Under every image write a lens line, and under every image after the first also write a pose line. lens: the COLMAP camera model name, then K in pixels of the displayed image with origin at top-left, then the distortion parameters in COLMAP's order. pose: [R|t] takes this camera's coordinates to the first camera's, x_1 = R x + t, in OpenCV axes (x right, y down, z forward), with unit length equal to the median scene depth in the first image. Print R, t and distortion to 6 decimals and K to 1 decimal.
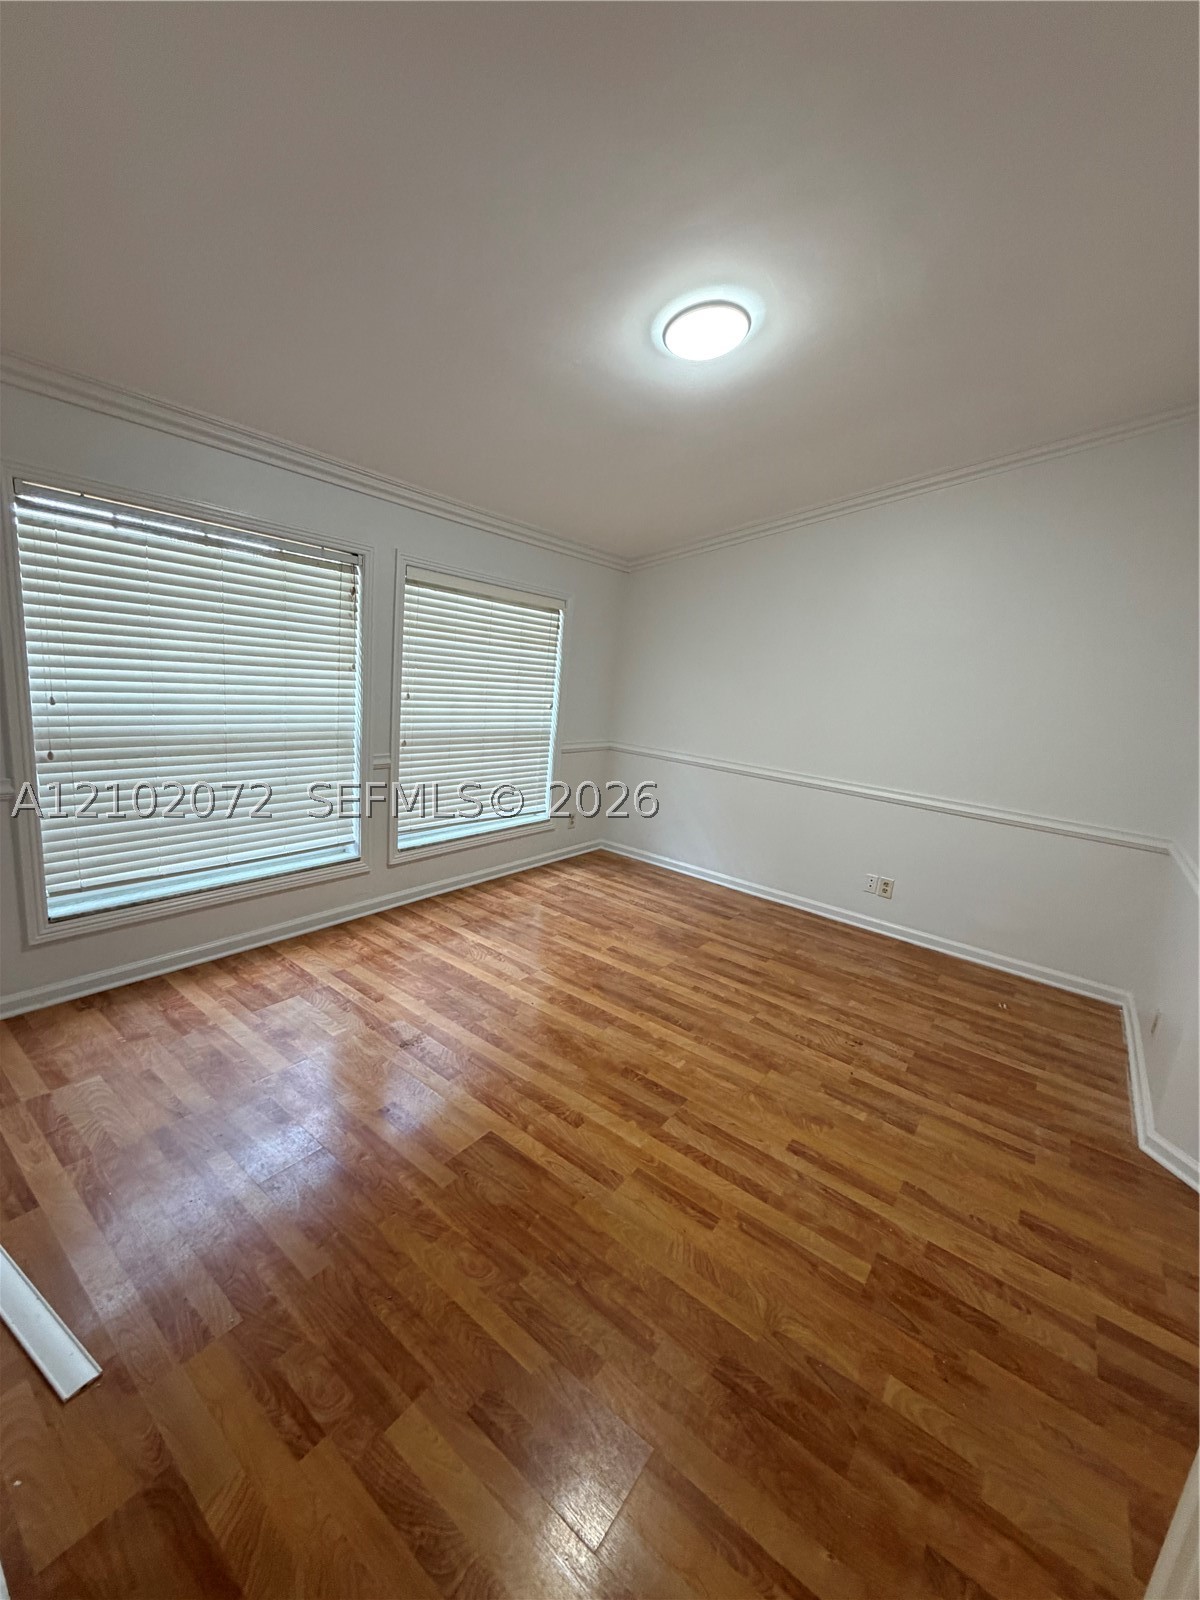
lens RADIAL K [[642.0, 0, 597.9], [0, 642.0, 804.4], [0, 0, 1]] dist [0.000516, -0.000073]
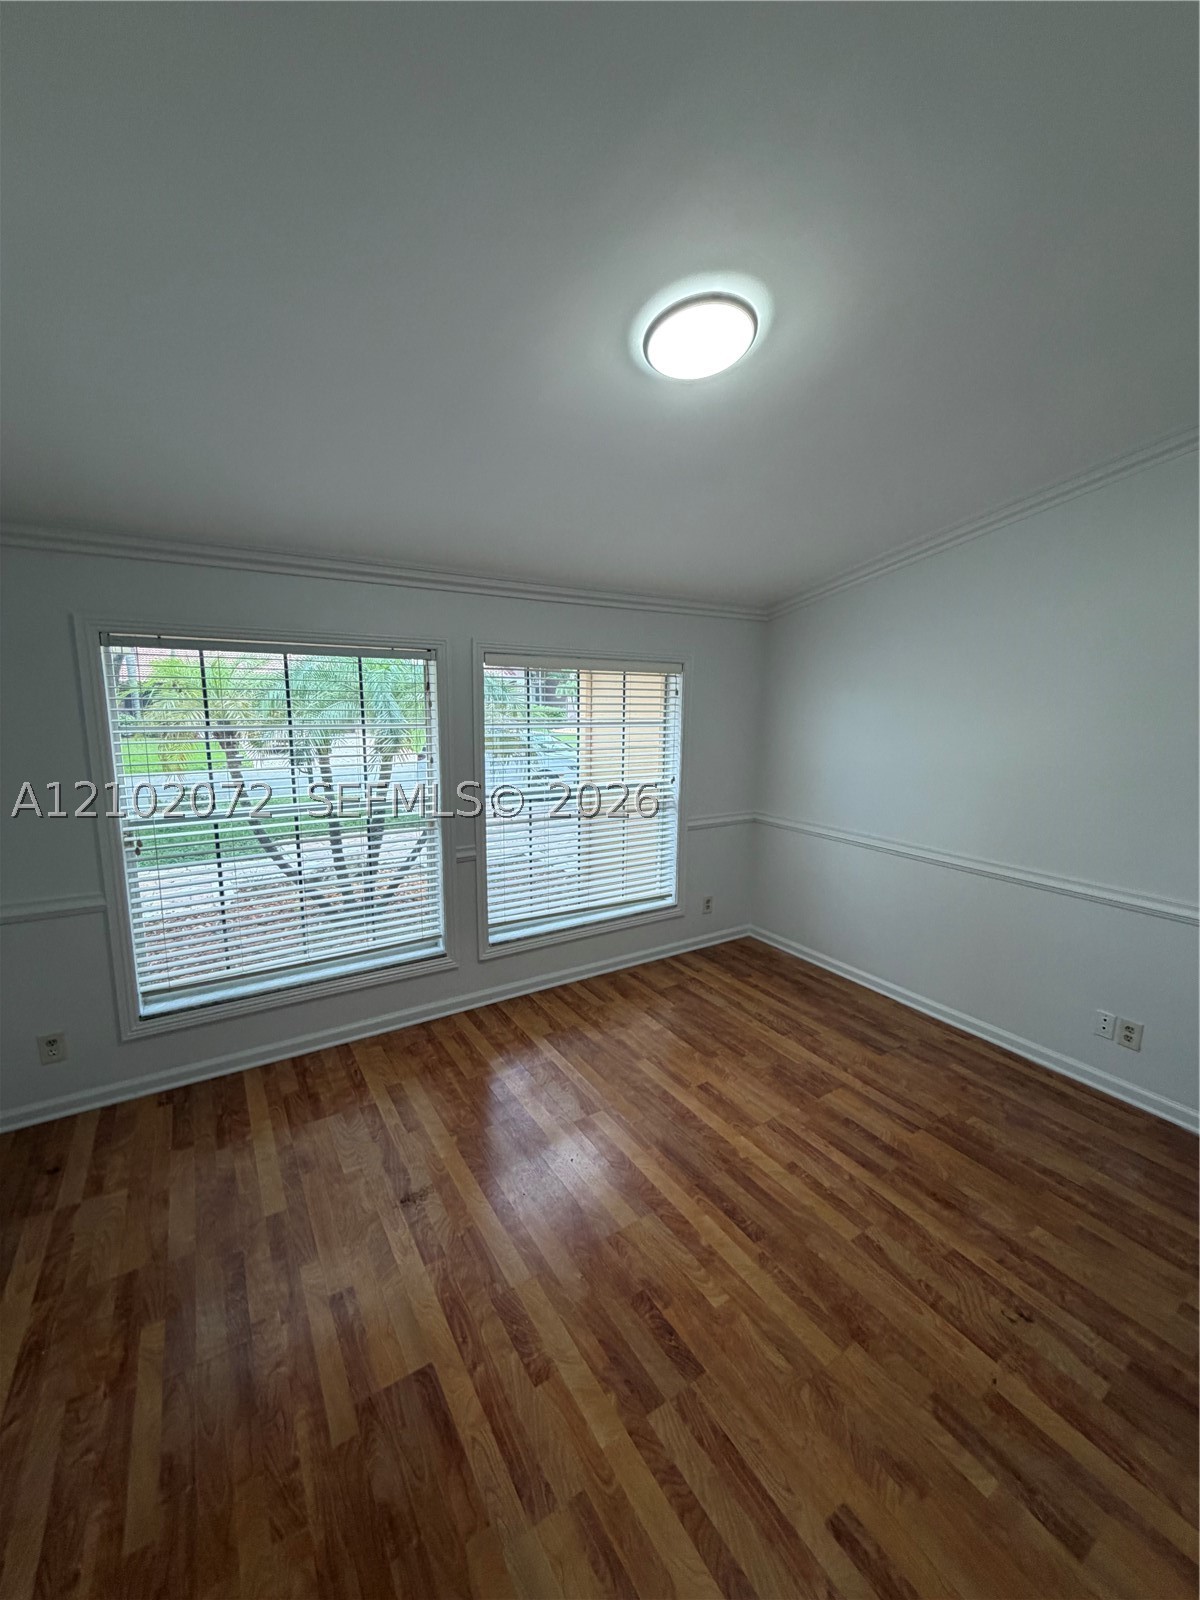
lens RADIAL K [[642.0, 0, 600.4], [0, 642.0, 795.5], [0, 0, 1]] dist [0.000516, -0.000073]
pose [[0.933559, -0.026378, -0.357453, 0.222773], [-0.000797, 0.997133, -0.075665, -0.091351], [0.358424, 0.070923, 0.930861, 0.184010]]
